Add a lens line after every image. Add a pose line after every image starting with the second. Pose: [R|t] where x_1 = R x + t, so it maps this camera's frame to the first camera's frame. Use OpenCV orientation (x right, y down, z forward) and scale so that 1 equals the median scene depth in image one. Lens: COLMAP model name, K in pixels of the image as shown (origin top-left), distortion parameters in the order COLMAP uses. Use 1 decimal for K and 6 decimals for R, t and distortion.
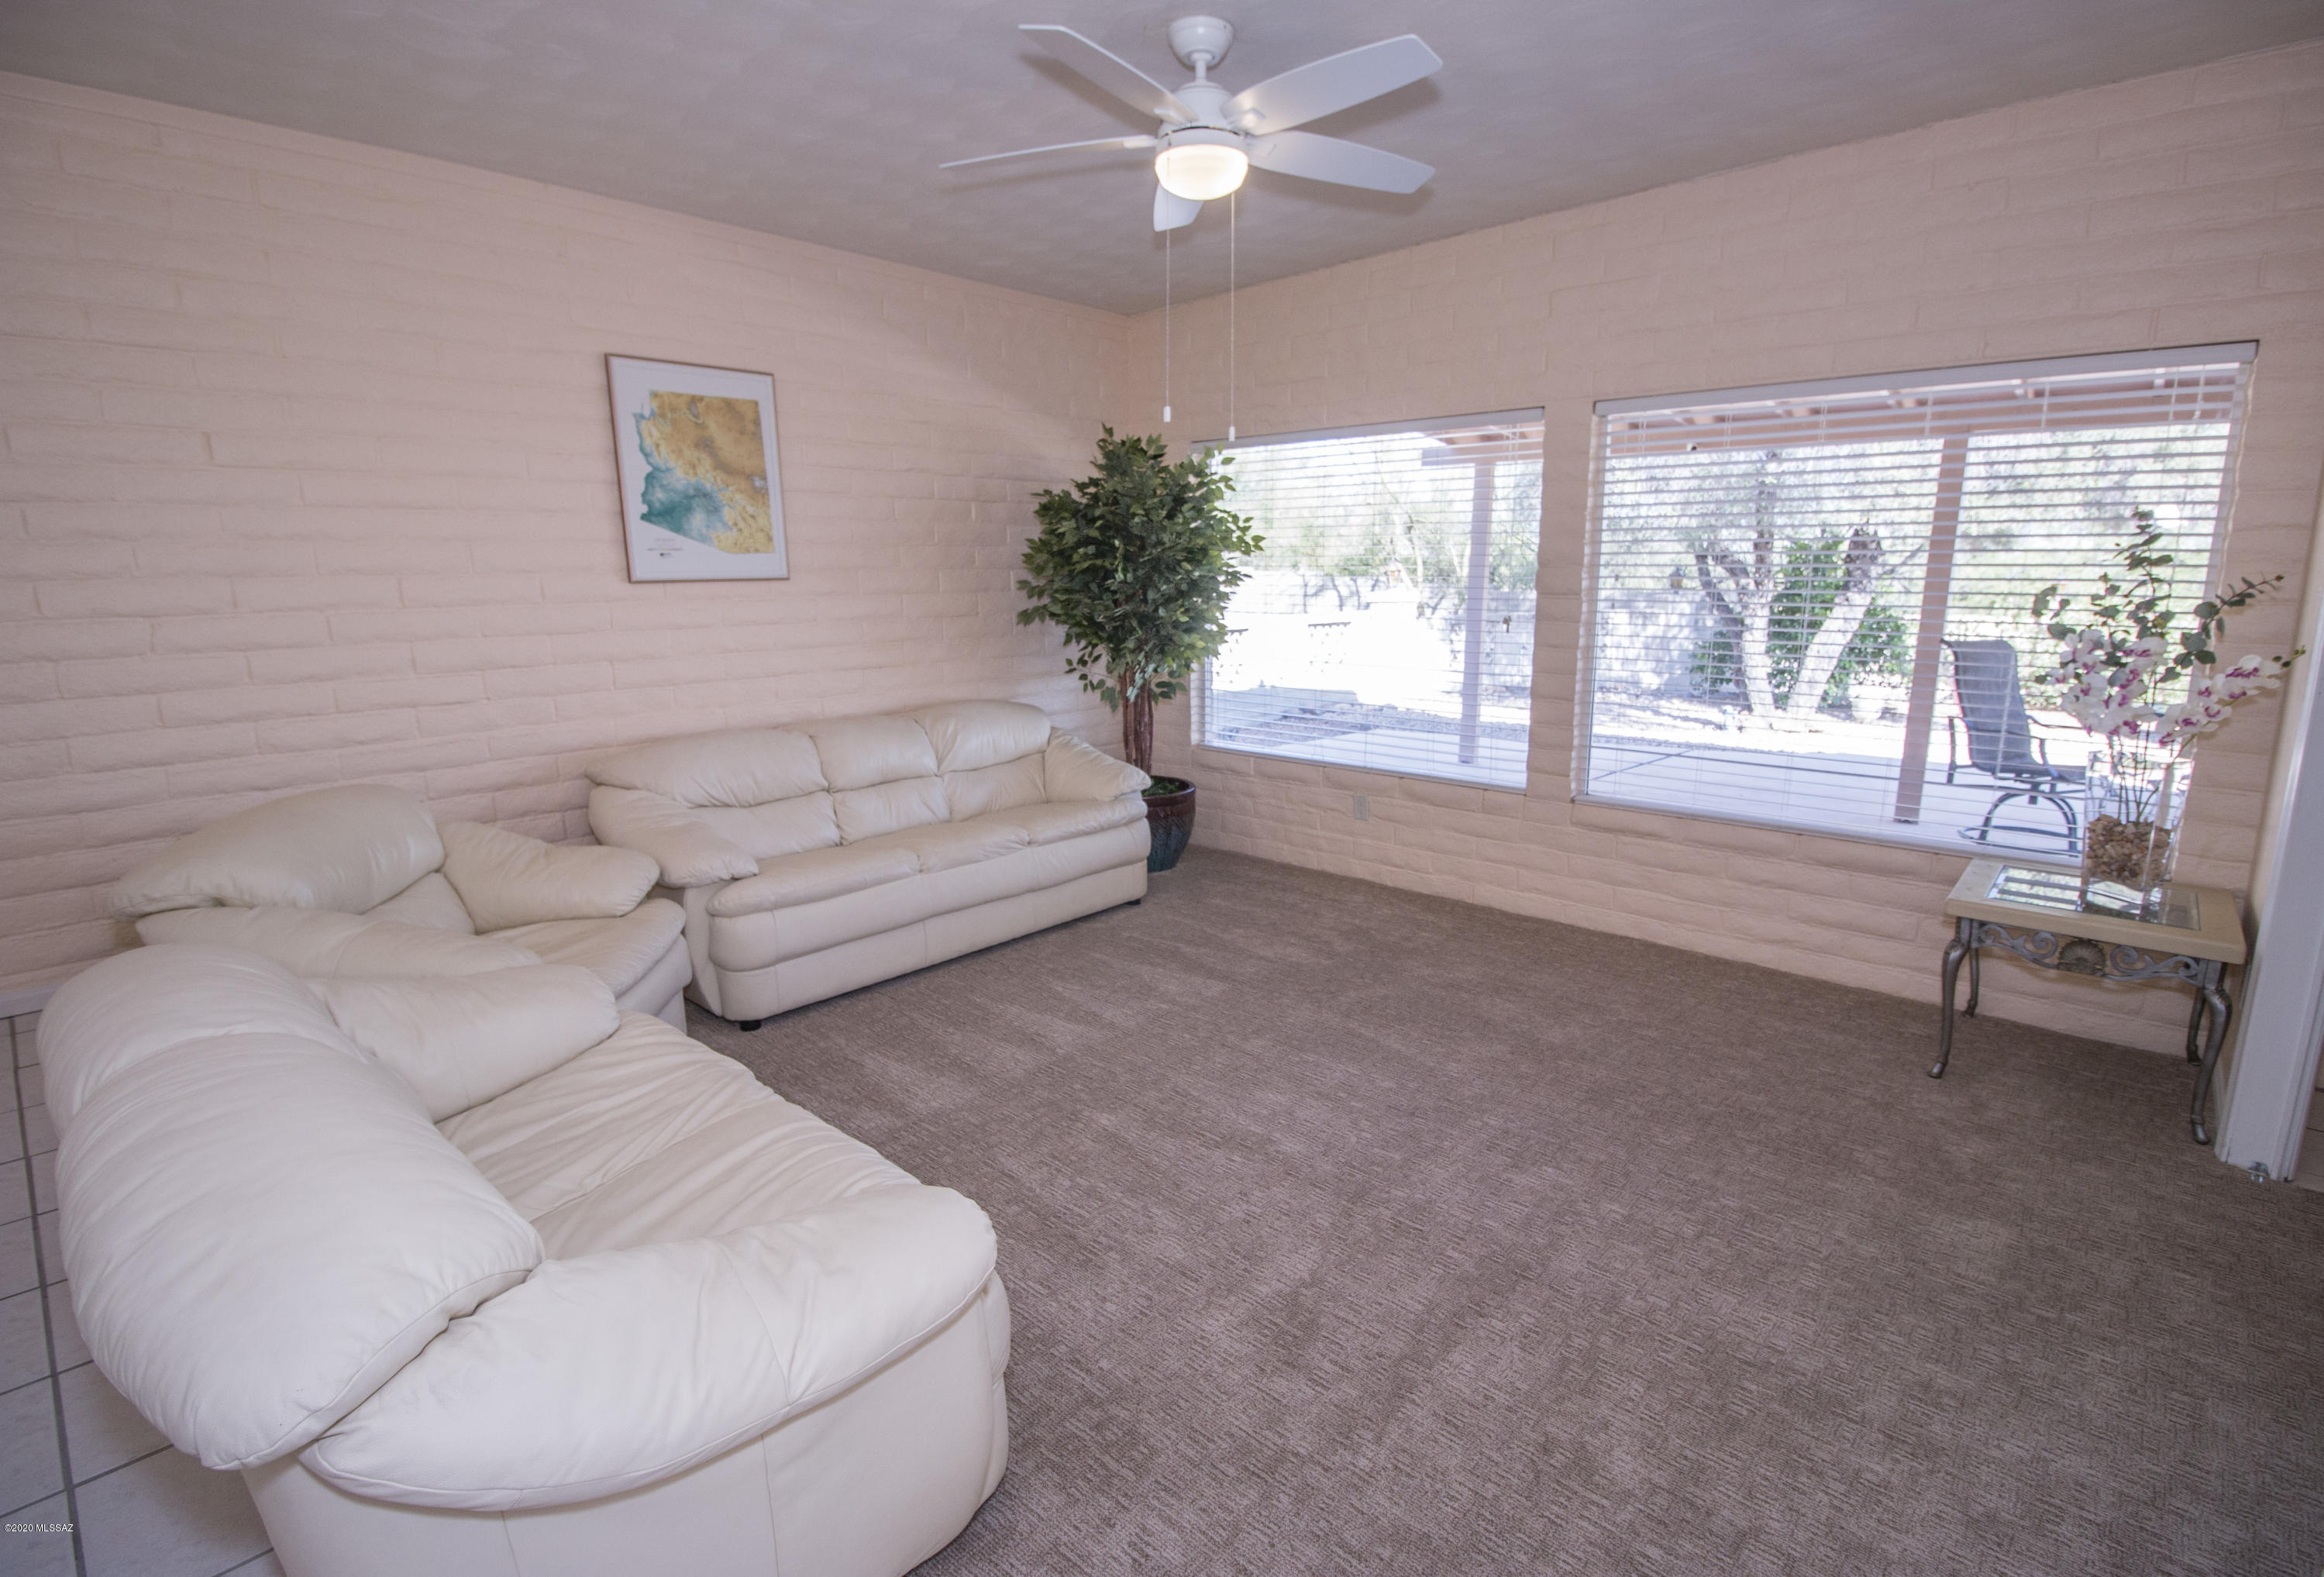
lens RADIAL K [[1096.1, 0, 1183.4], [0, 1096.1, 781.8], [0, 0, 1]] dist [0.001677, -0.014706]
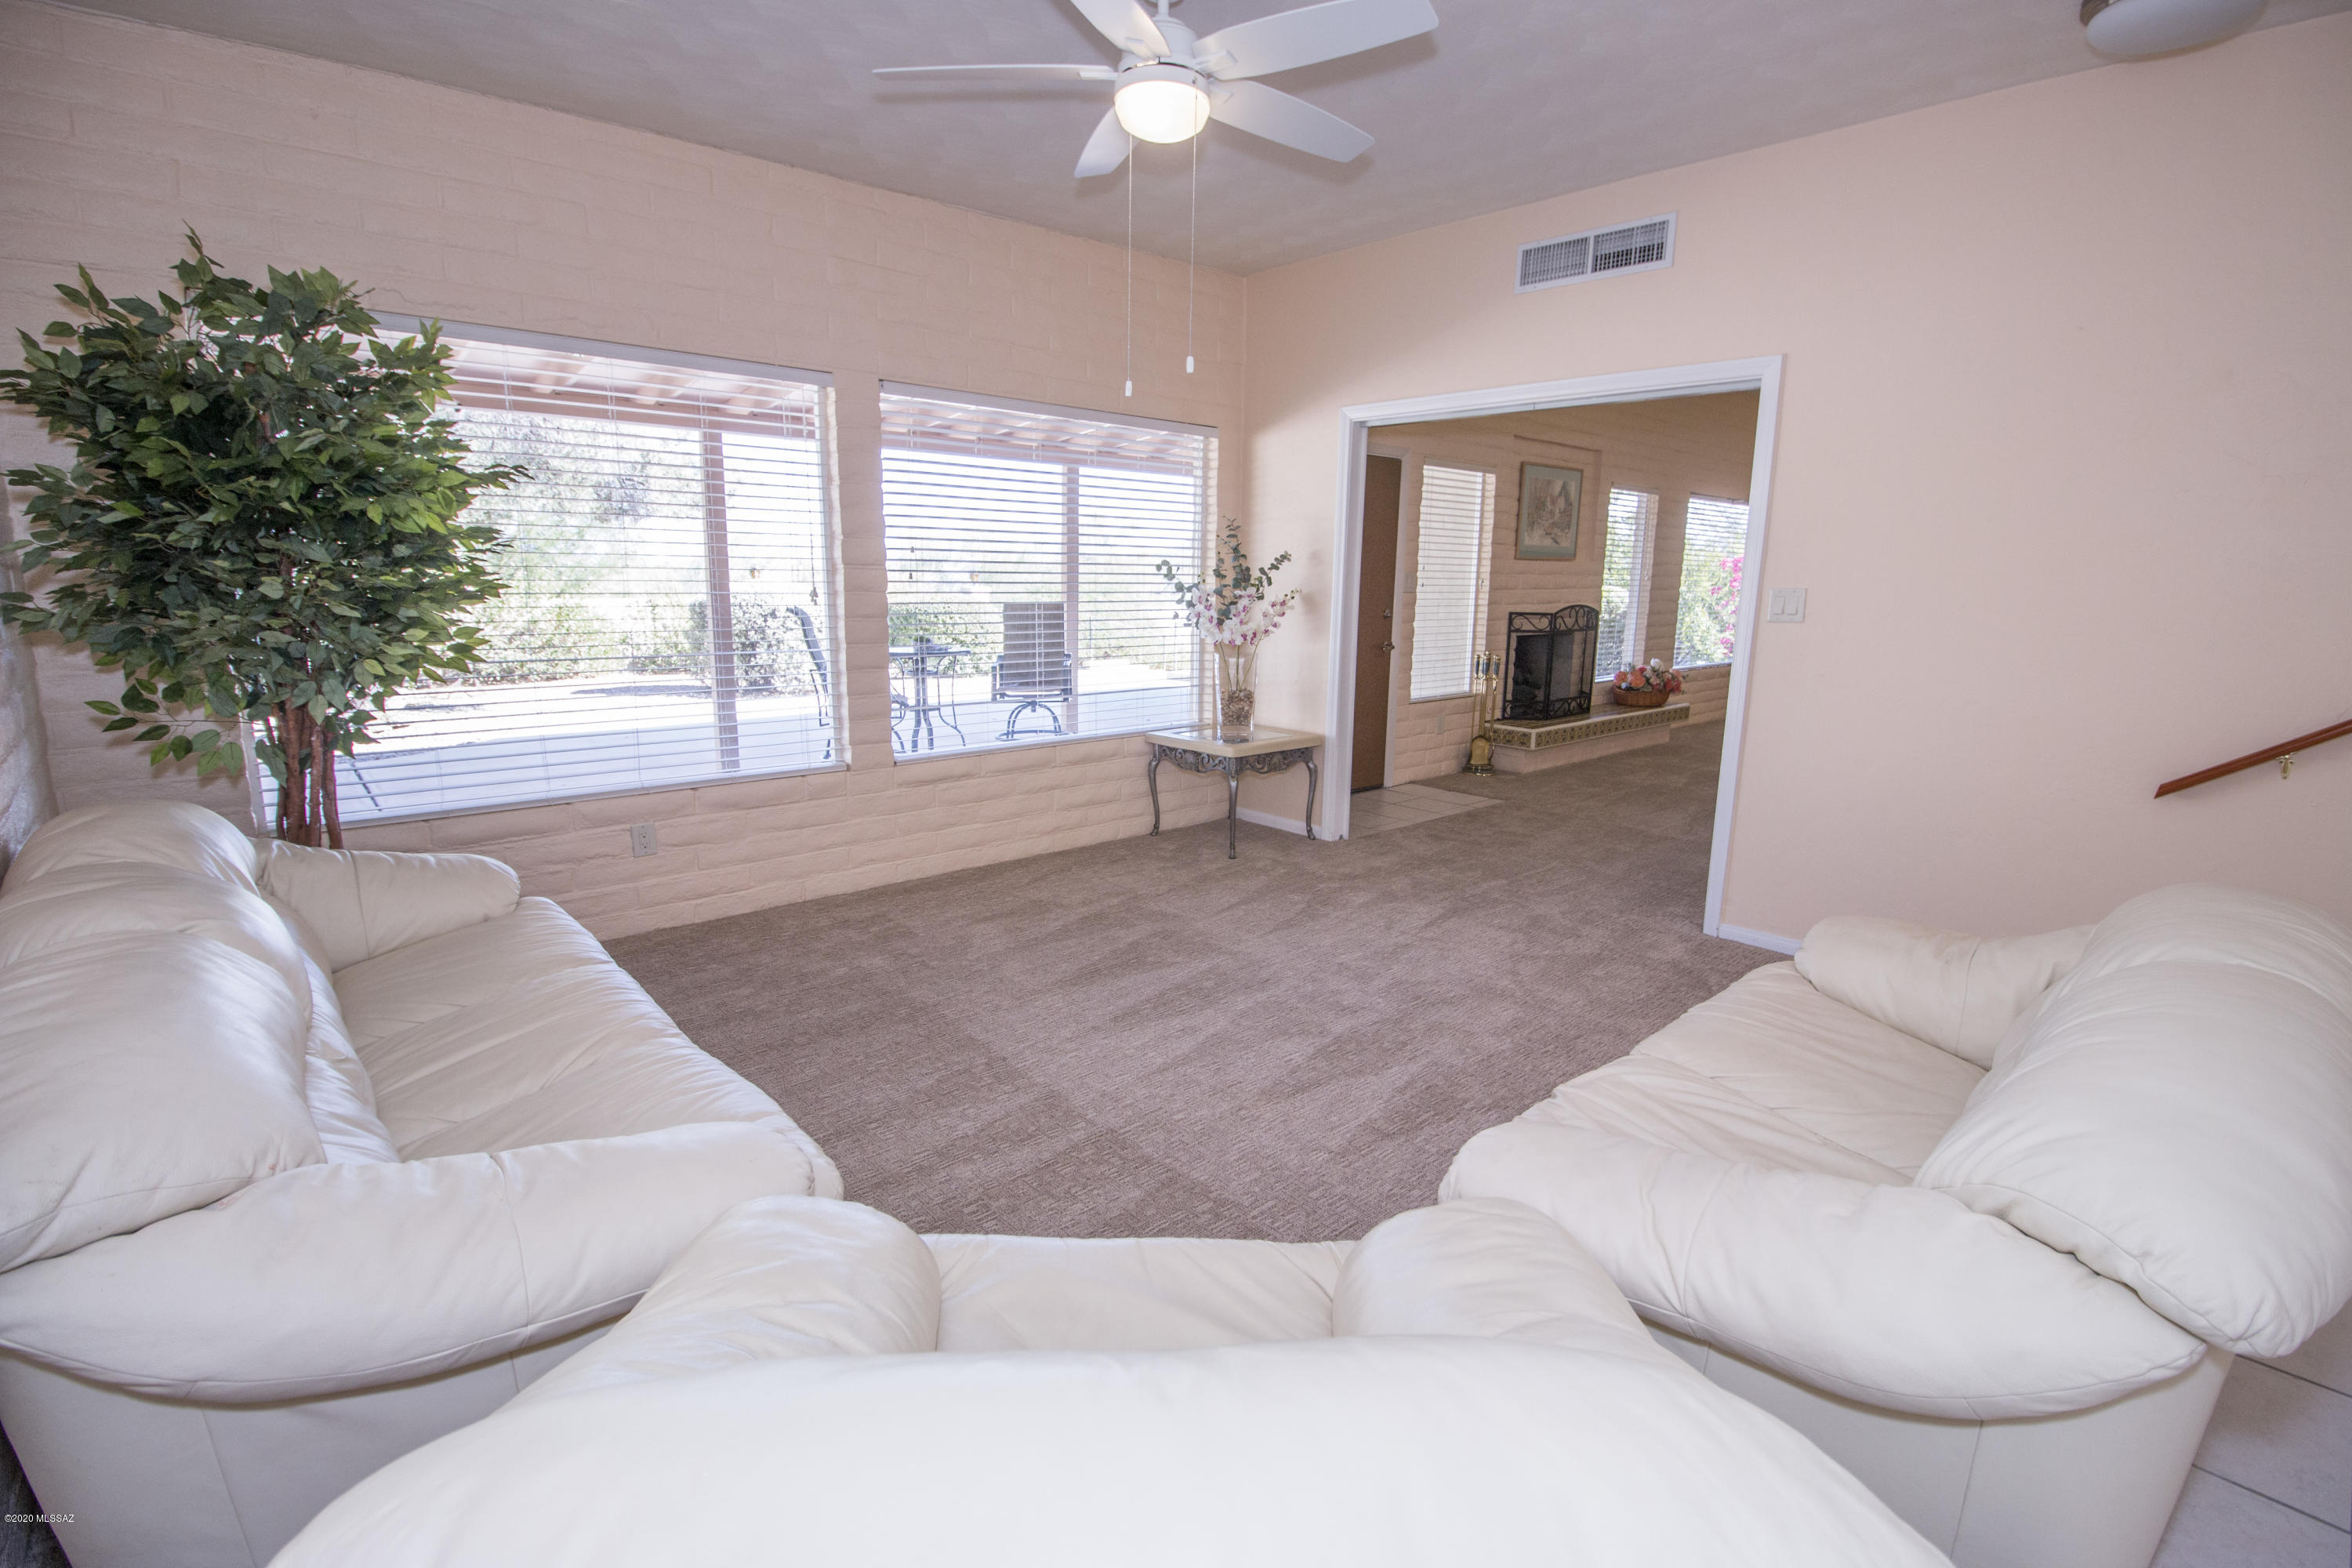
lens RADIAL K [[1067.2, 0, 1190.9], [0, 1067.2, 771.2], [0, 0, 1]] dist [0.000190, -0.012300]
pose [[0.089033, -0.176962, 0.980182, -0.712431], [0.183657, 0.970133, 0.158466, -0.095523], [-0.978950, 0.165908, 0.118874, 0.676409]]
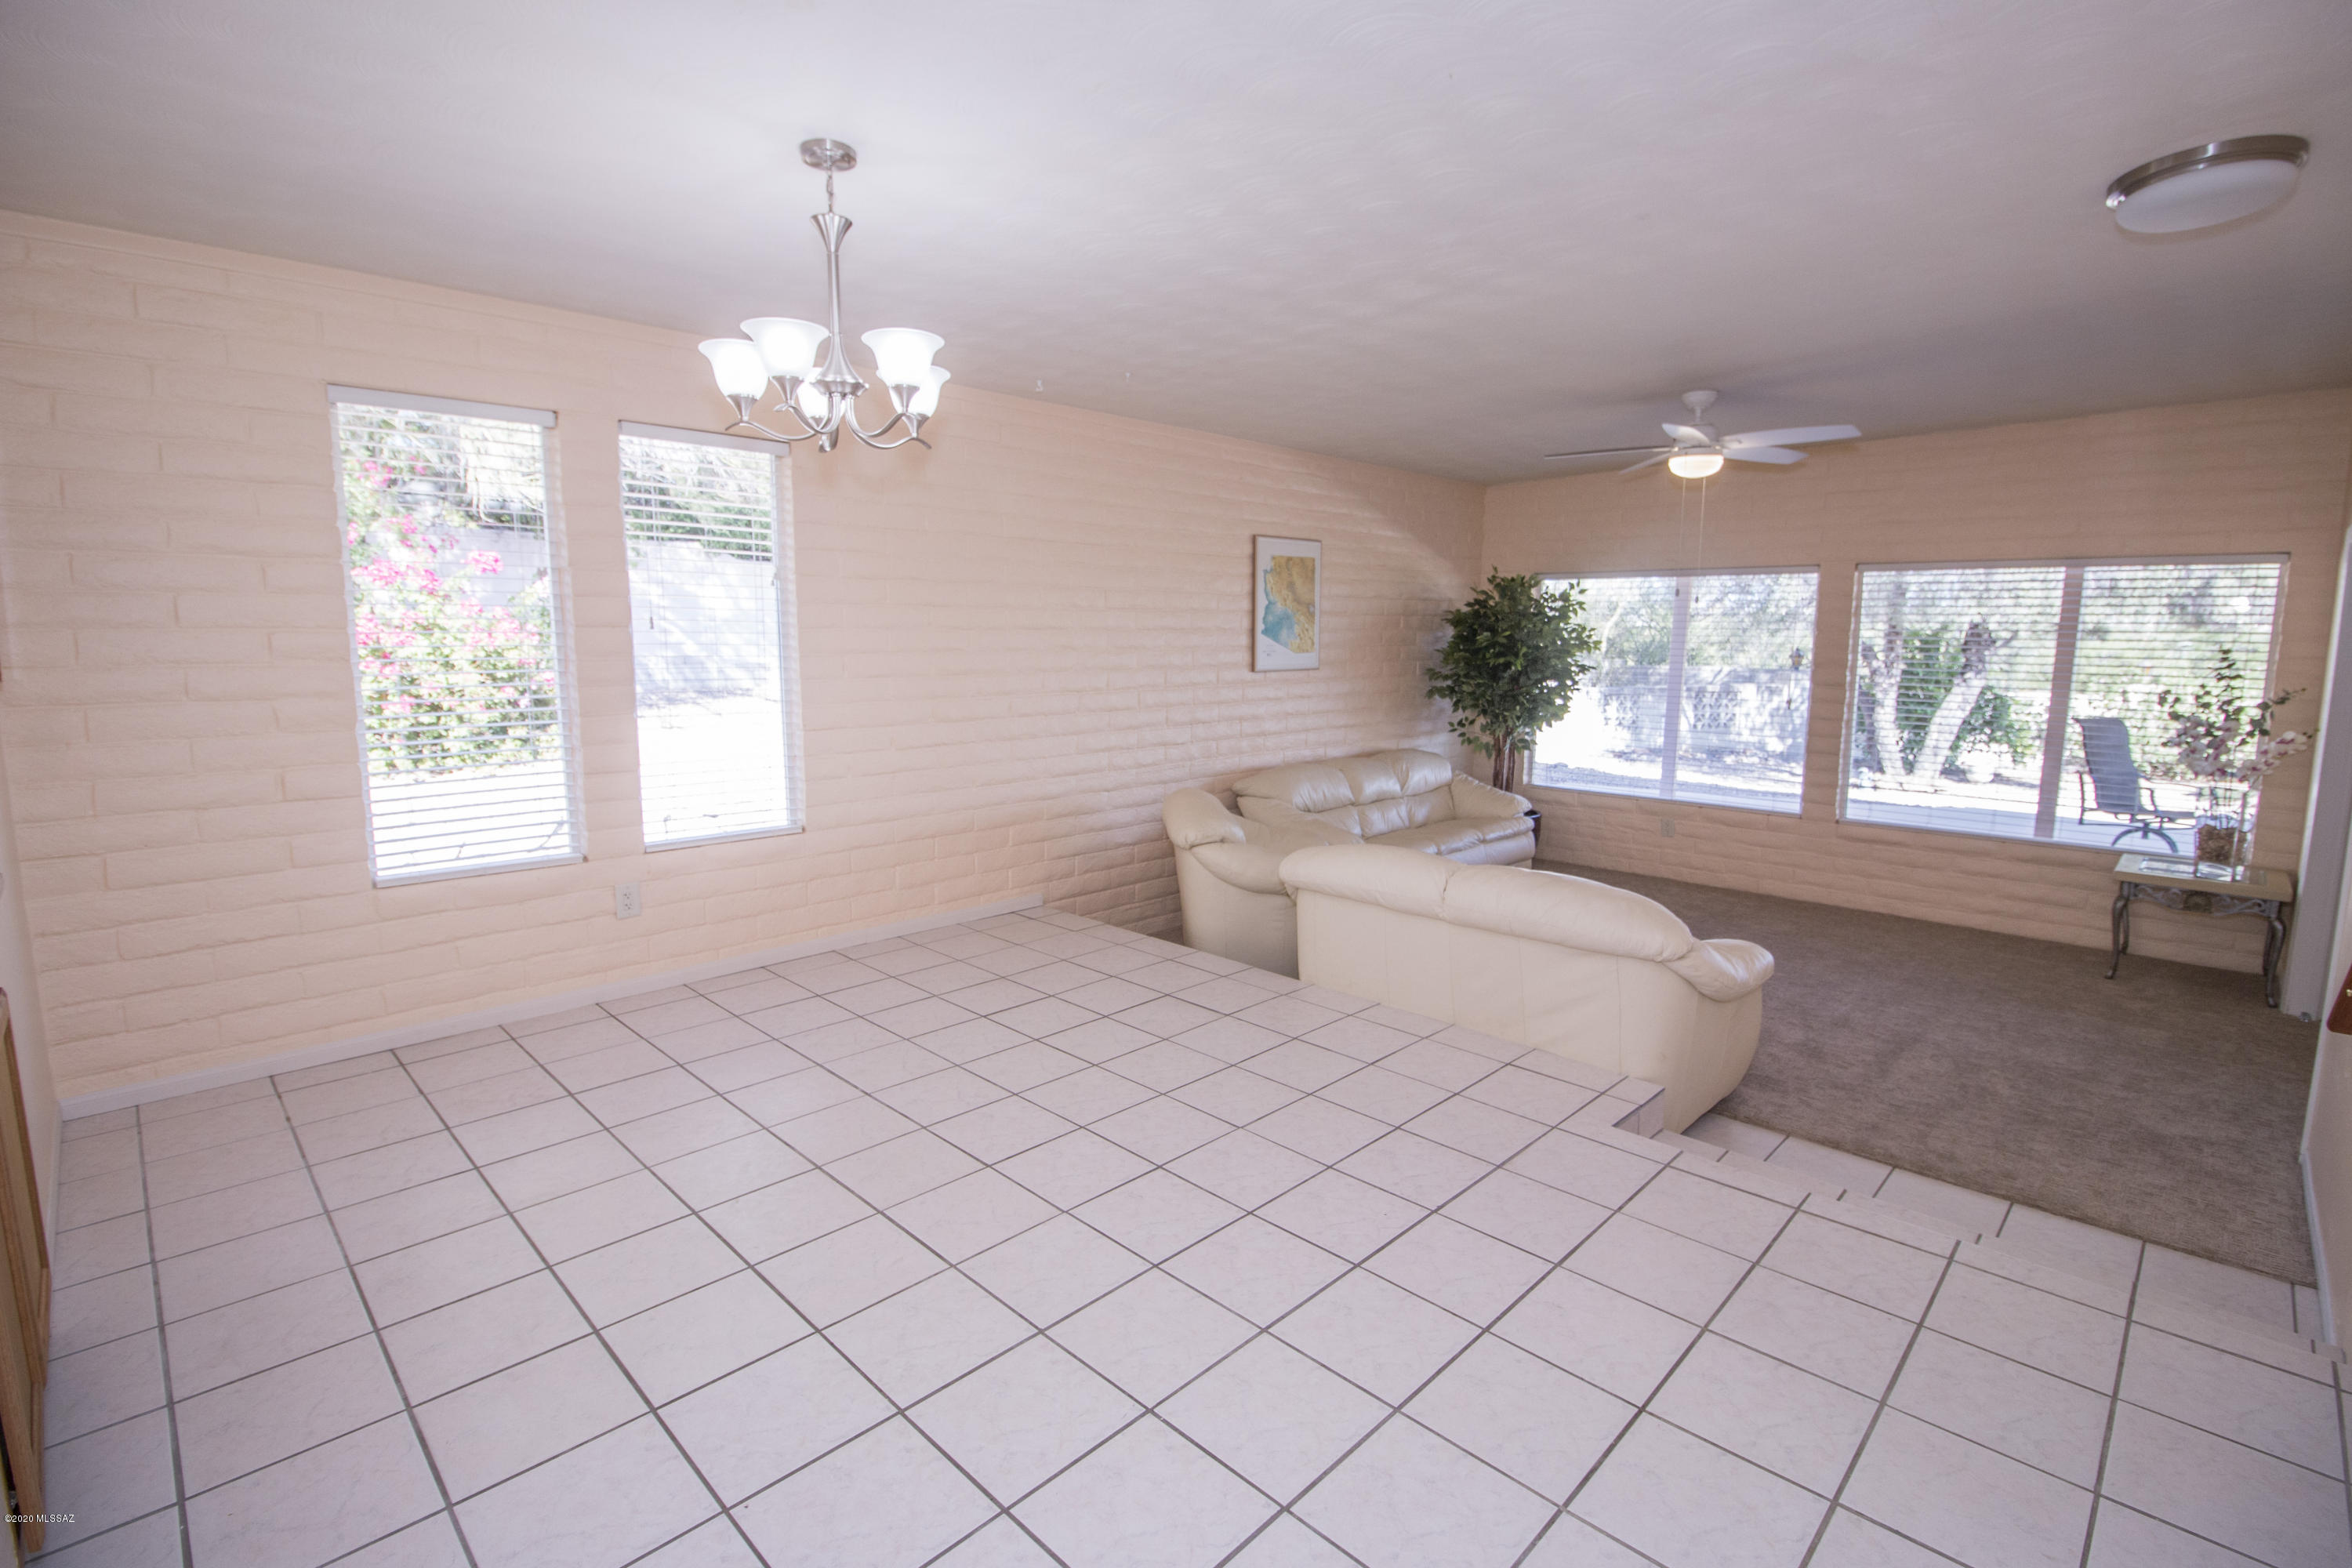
lens RADIAL K [[1081.0, 0, 1189.5], [0, 1081.0, 773.2], [0, 0, 1]] dist [0.000684, -0.012683]
pose [[0.998826, 0.016859, -0.045410, -0.529365], [-0.019649, 0.997901, -0.061708, 0.068046], [0.044274, 0.062528, 0.997061, -0.589343]]
